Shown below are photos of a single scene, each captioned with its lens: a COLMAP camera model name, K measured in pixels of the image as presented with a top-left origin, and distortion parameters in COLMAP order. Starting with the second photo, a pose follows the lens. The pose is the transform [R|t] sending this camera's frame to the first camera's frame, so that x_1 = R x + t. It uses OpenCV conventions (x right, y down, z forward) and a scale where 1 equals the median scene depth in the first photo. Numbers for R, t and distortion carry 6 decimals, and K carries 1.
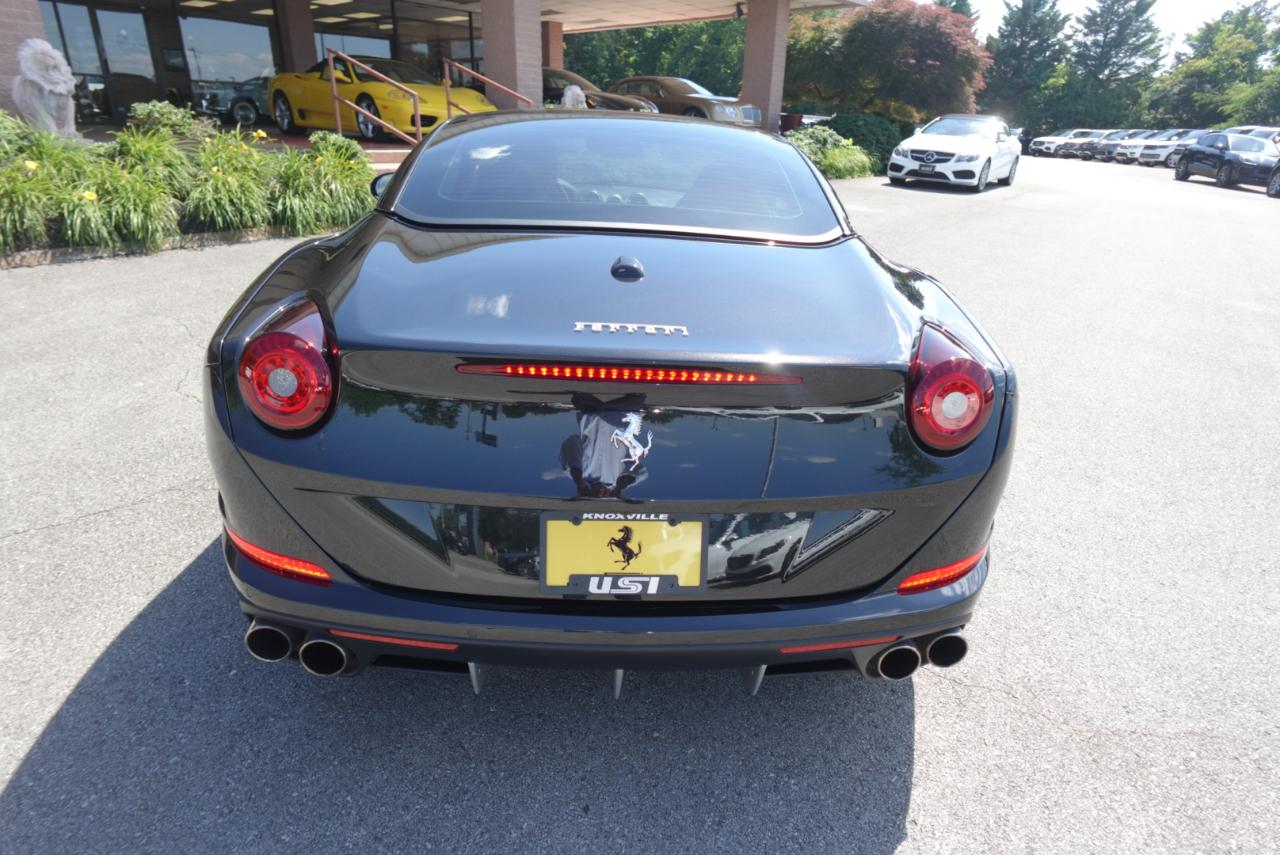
lens RADIAL K [[726.0, 0, 643.0], [0, 726.0, 427.5], [0, 0, 1]] dist [-0.001186, 0.000889]
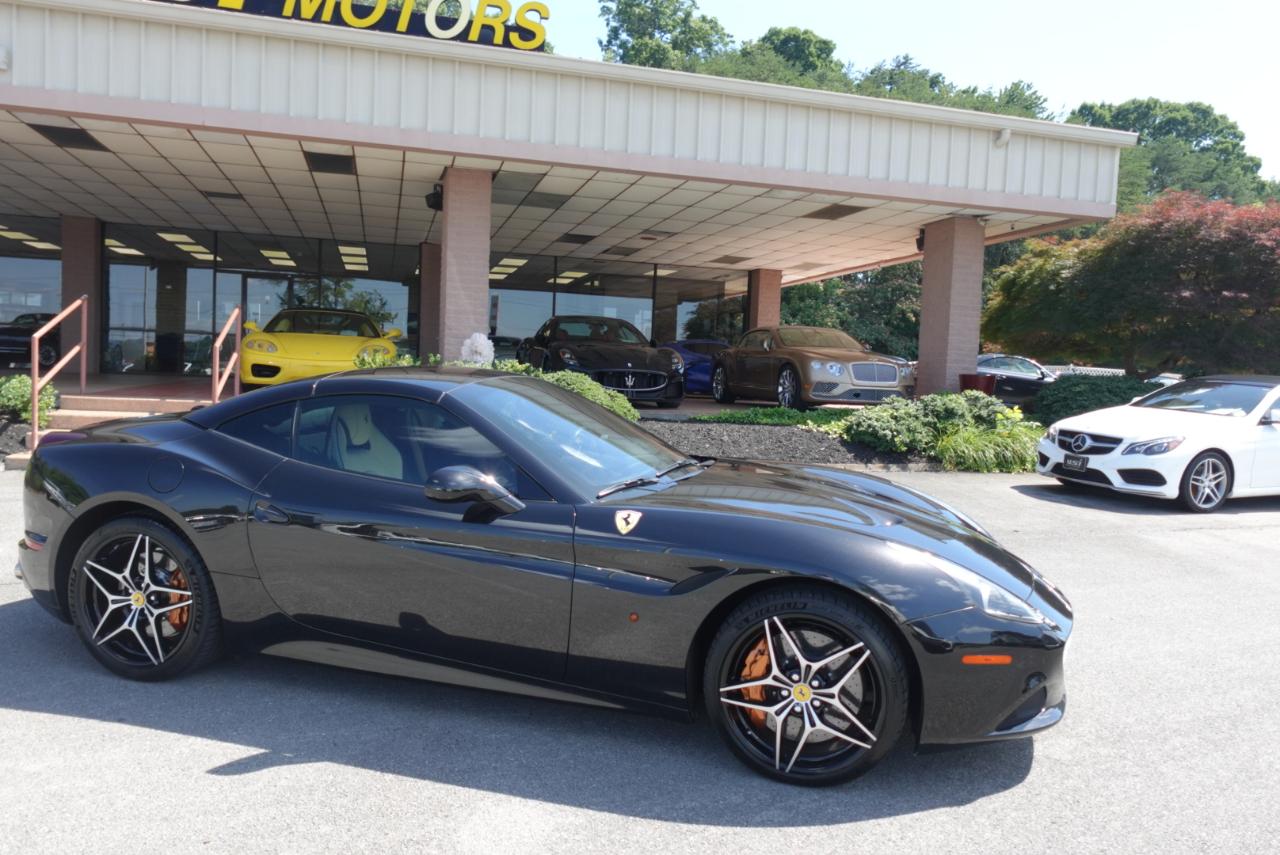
lens RADIAL K [[936.5, 0, 641.3], [0, 936.5, 428.5], [0, 0, 1]] dist [-0.007695, 0.009567]
pose [[0.836673, 0.037495, -0.546418, 0.390444], [-0.227711, 0.931156, -0.284774, -0.081173], [0.498123, 0.362688, 0.787611, 0.209665]]
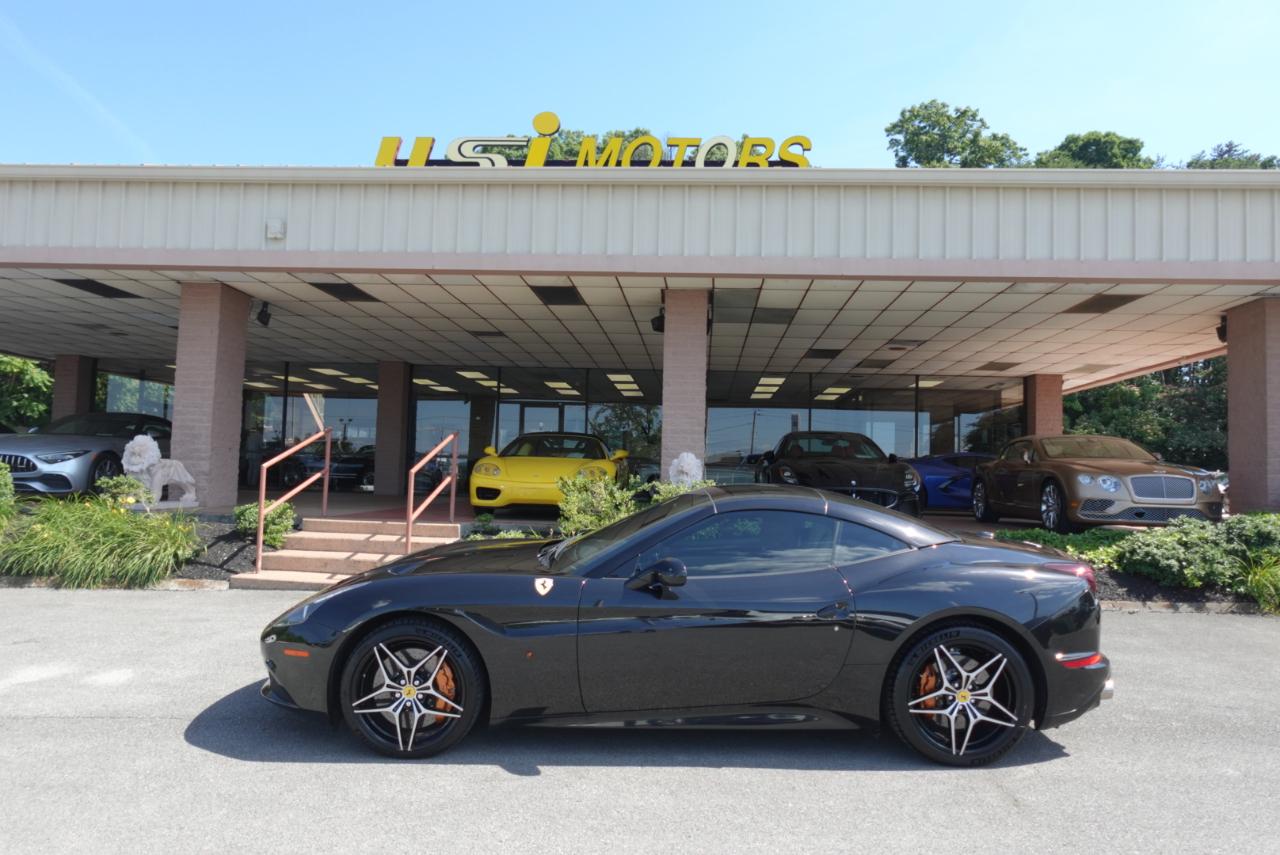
lens RADIAL K [[882.2, 0, 640.5], [0, 882.2, 431.3], [0, 0, 1]] dist [-0.006443, 0.006669]
pose [[0.606576, -0.054729, -0.793139, 0.392180], [-0.317096, 0.898186, -0.304486, -0.123786], [0.729051, 0.436195, 0.527464, 0.298348]]
